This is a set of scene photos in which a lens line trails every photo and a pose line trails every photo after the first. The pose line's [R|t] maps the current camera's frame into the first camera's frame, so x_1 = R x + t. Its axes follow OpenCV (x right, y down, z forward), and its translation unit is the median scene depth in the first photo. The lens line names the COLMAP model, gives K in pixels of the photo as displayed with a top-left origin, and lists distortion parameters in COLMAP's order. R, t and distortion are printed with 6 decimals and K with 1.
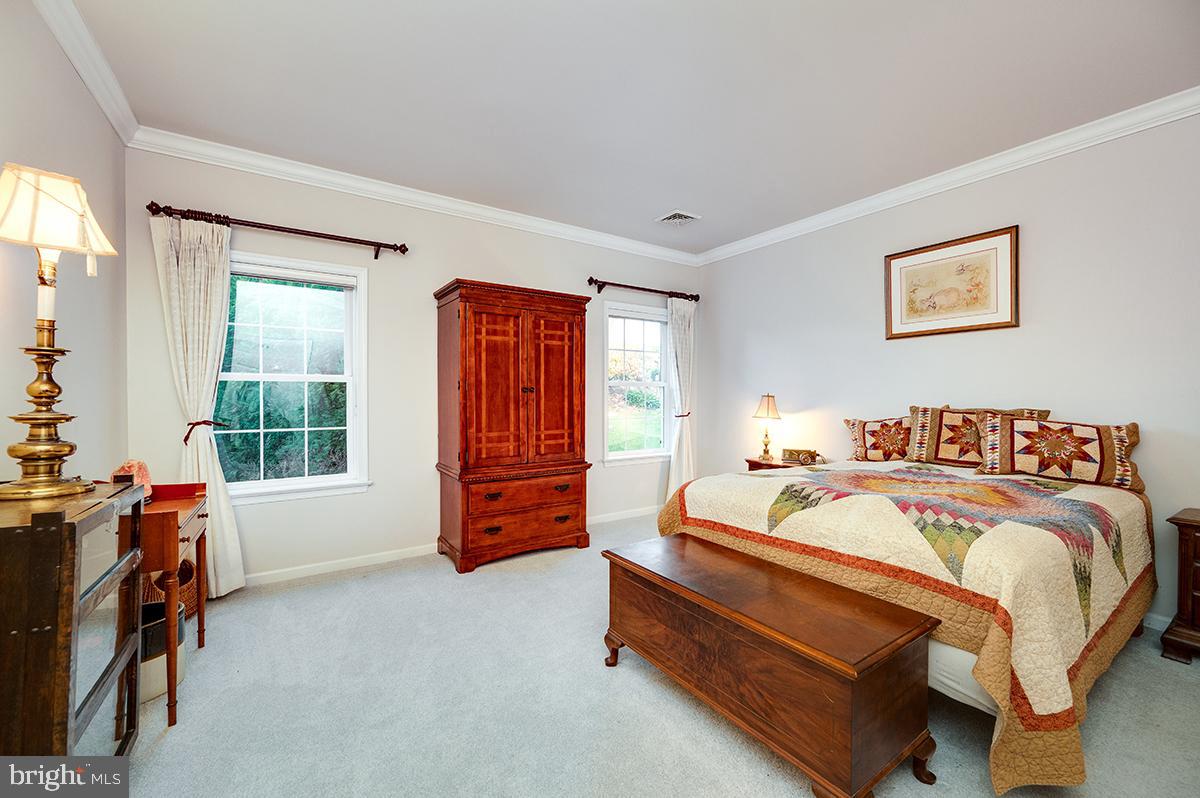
lens RADIAL K [[473.0, 0, 604.0], [0, 473.0, 402.8], [0, 0, 1]] dist [-0.001014, -0.000024]
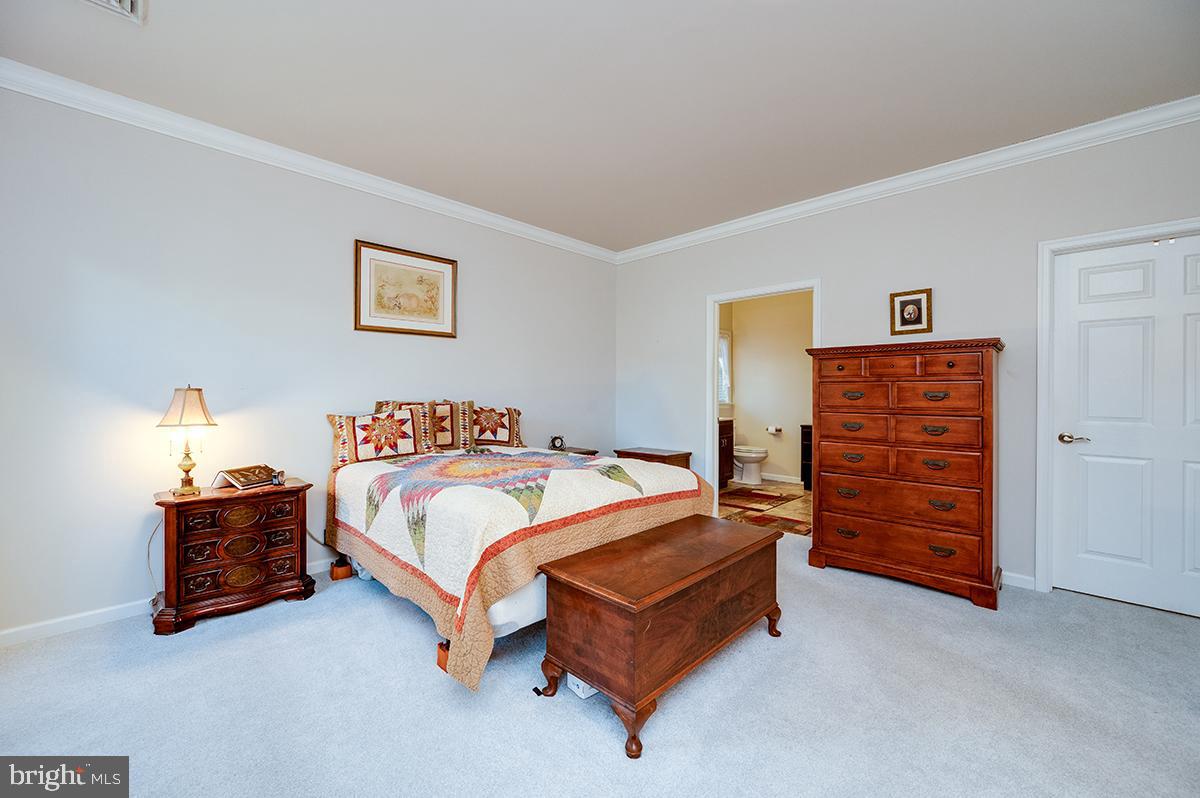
lens RADIAL K [[513.8, 0, 611.3], [0, 513.8, 399.2], [0, 0, 1]] dist [-0.001049, 0.000054]
pose [[-0.235577, 0.006878, 0.971831, -0.527925], [0.028804, 0.999585, -0.000092, 0.017737], [-0.971429, 0.027971, -0.235678, 0.803851]]
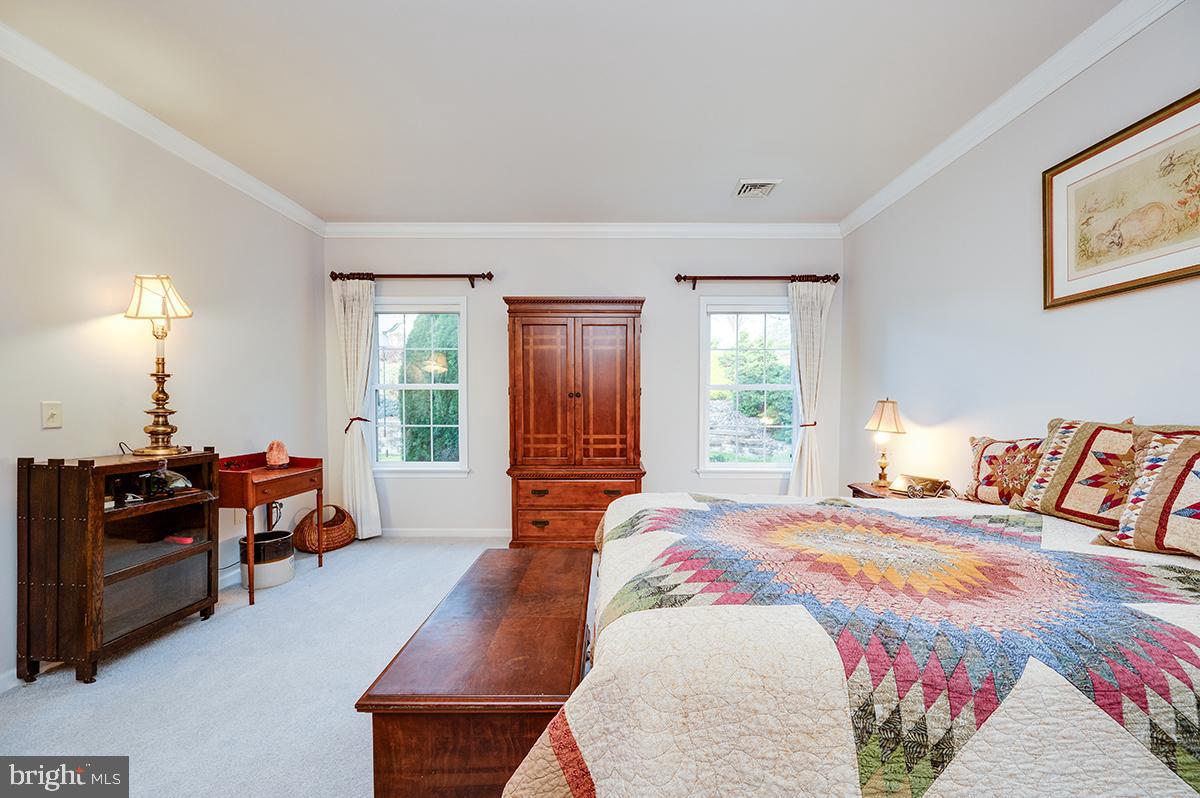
lens RADIAL K [[472.7, 0, 602.3], [0, 472.7, 418.9], [0, 0, 1]] dist [-0.002445, -0.000238]
pose [[0.826923, 0.022666, -0.561859, 0.501047], [-0.009794, 0.999616, 0.025910, -0.002024], [0.562230, -0.015923, 0.826827, 0.182499]]
